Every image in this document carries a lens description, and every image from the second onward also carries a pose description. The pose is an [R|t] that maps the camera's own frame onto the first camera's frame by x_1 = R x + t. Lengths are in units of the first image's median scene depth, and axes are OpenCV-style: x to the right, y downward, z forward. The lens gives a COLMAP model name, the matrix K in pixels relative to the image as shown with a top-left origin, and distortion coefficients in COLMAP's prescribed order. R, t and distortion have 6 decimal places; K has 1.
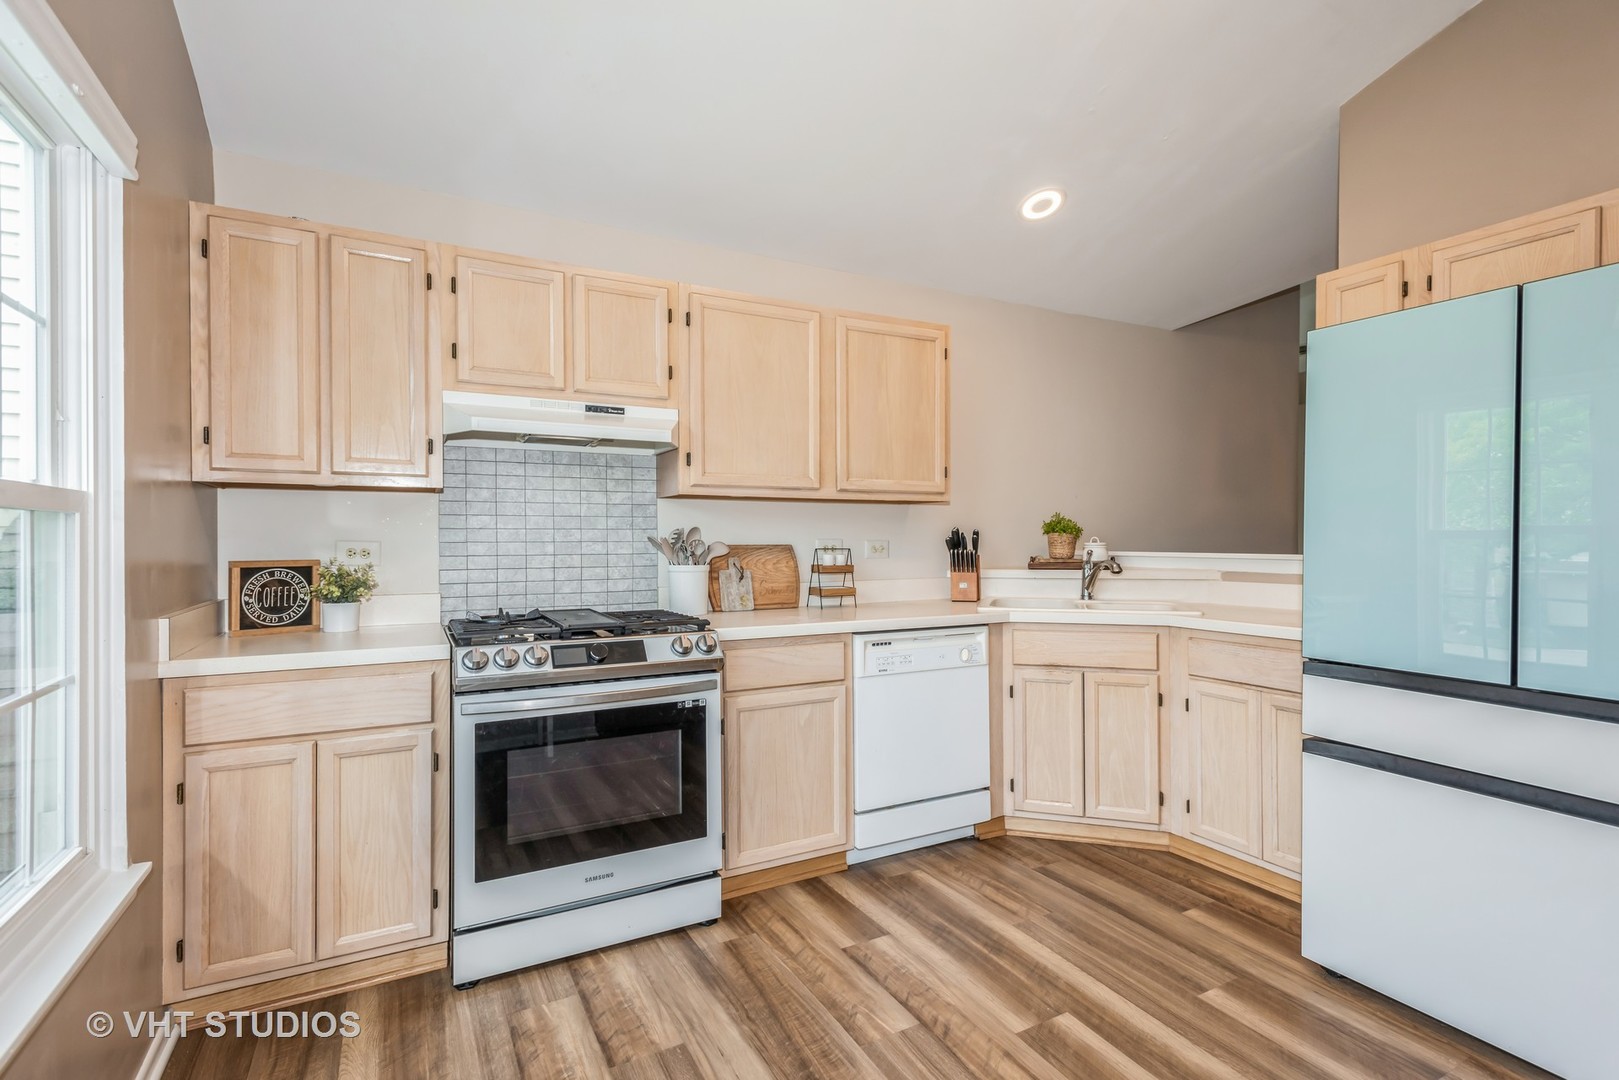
lens RADIAL K [[760.7, 0, 808.2], [0, 760.7, 541.6], [0, 0, 1]] dist [0.003963, 0.000213]
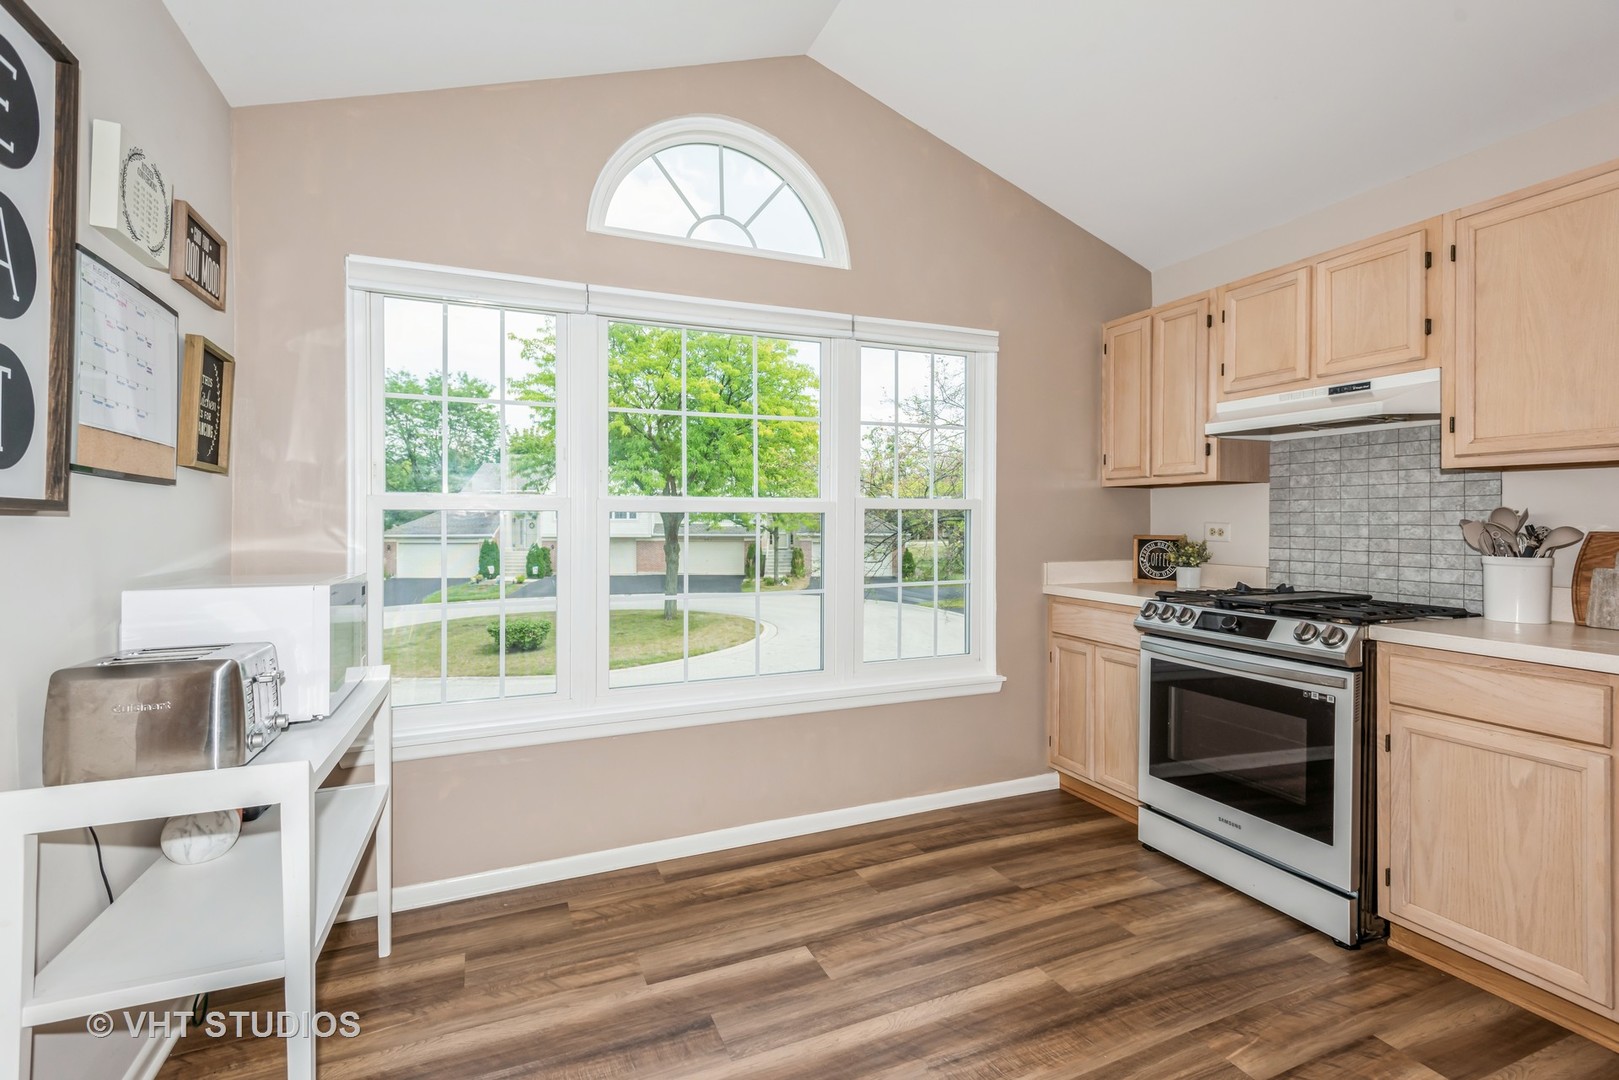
lens RADIAL K [[760.7, 0, 813.1], [0, 760.7, 524.0], [0, 0, 1]] dist [0.003963, 0.000213]
pose [[-0.093514, 0.007186, -0.995592, 0.842750], [-0.005537, 0.999955, 0.007738, -0.005400], [0.995603, 0.006236, -0.093470, 0.458691]]
